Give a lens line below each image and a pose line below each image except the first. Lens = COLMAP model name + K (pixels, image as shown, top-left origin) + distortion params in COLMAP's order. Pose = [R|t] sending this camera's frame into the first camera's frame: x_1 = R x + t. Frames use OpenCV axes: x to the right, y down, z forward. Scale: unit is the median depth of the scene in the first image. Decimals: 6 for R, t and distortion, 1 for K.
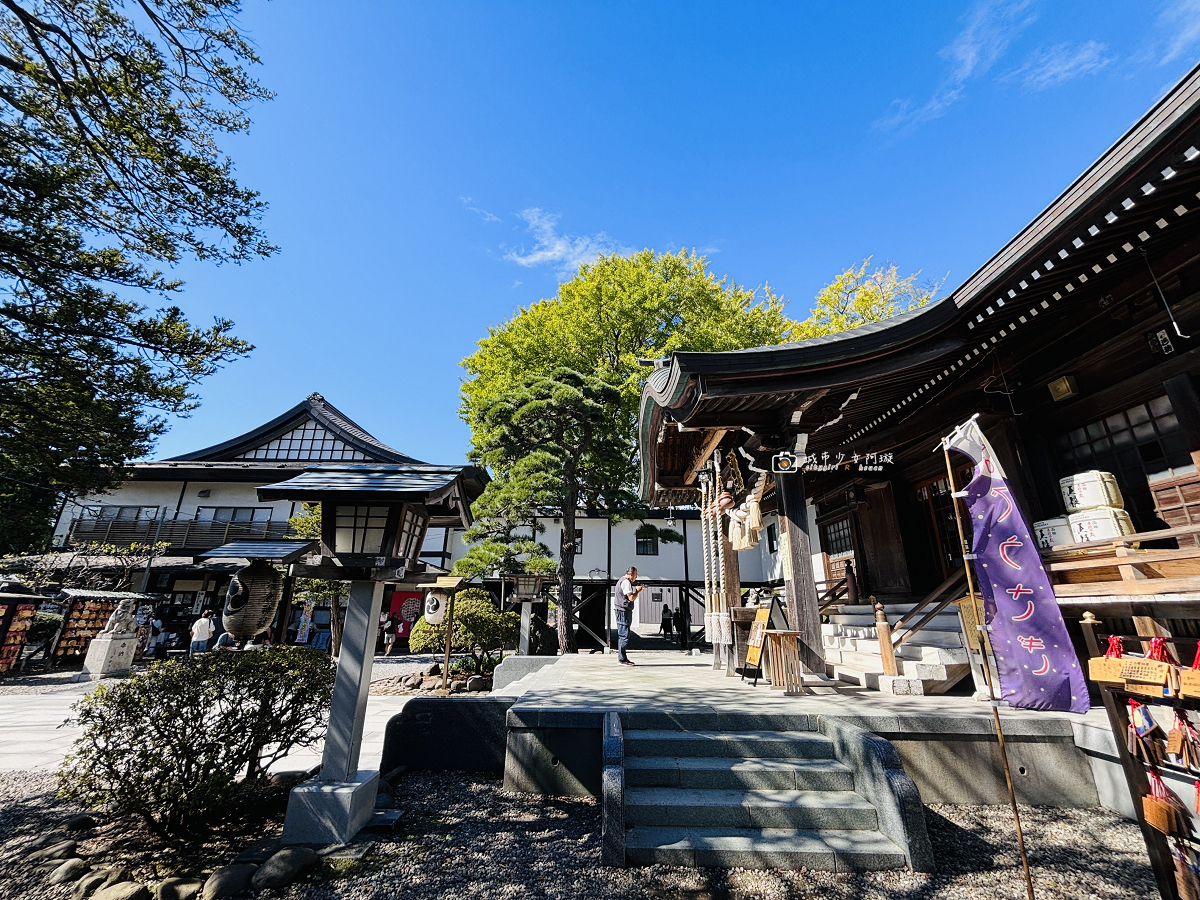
lens RADIAL K [[485.6, 0, 600.0], [0, 485.6, 450.0], [0, 0, 1]] dist [0.001285, 0.000072]
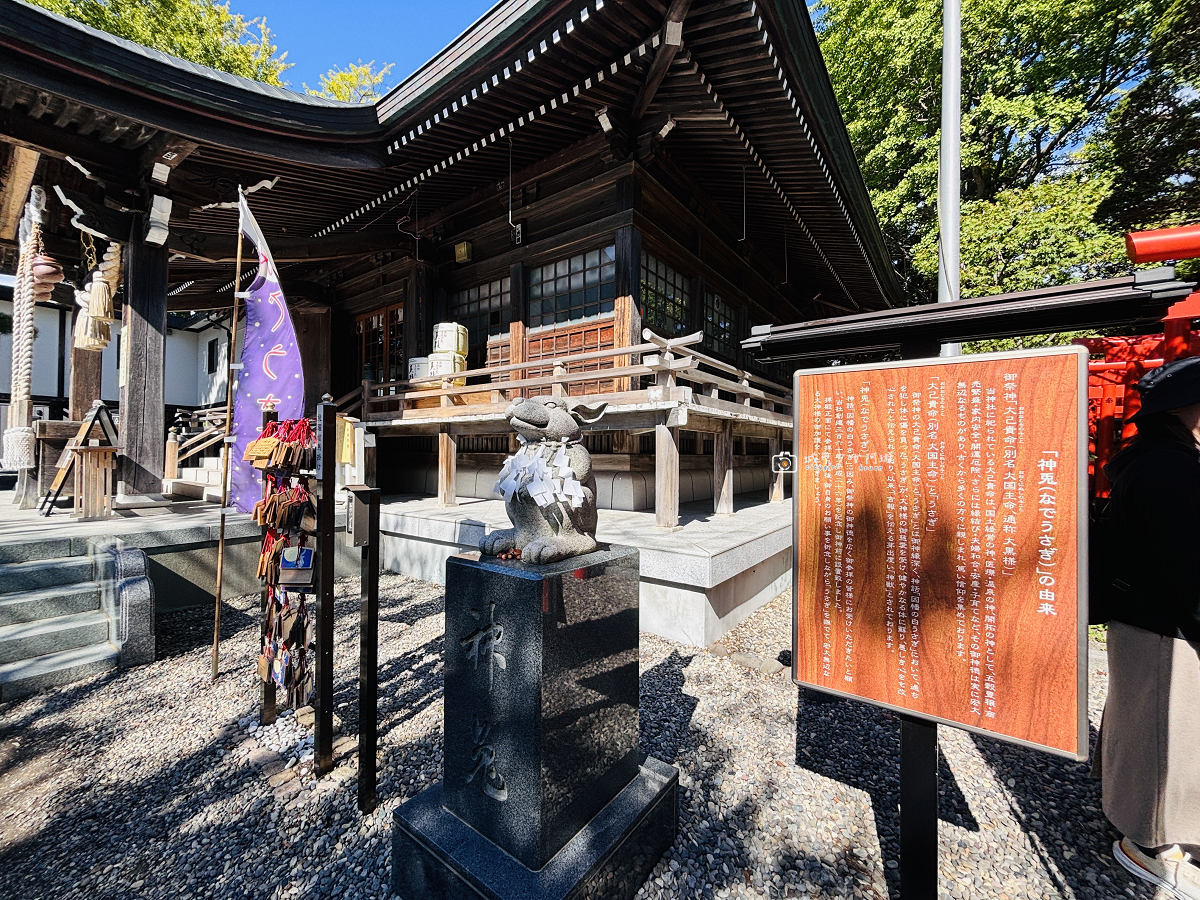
lens RADIAL K [[485.6, 0, 600.0], [0, 485.6, 450.0], [0, 0, 1]] dist [0.001285, 0.000072]
pose [[0.582680, 0.000716, 0.812701, 0.219703], [-0.261724, 0.946890, 0.186813, 0.020839], [-0.769405, -0.321556, 0.551921, -0.056217]]
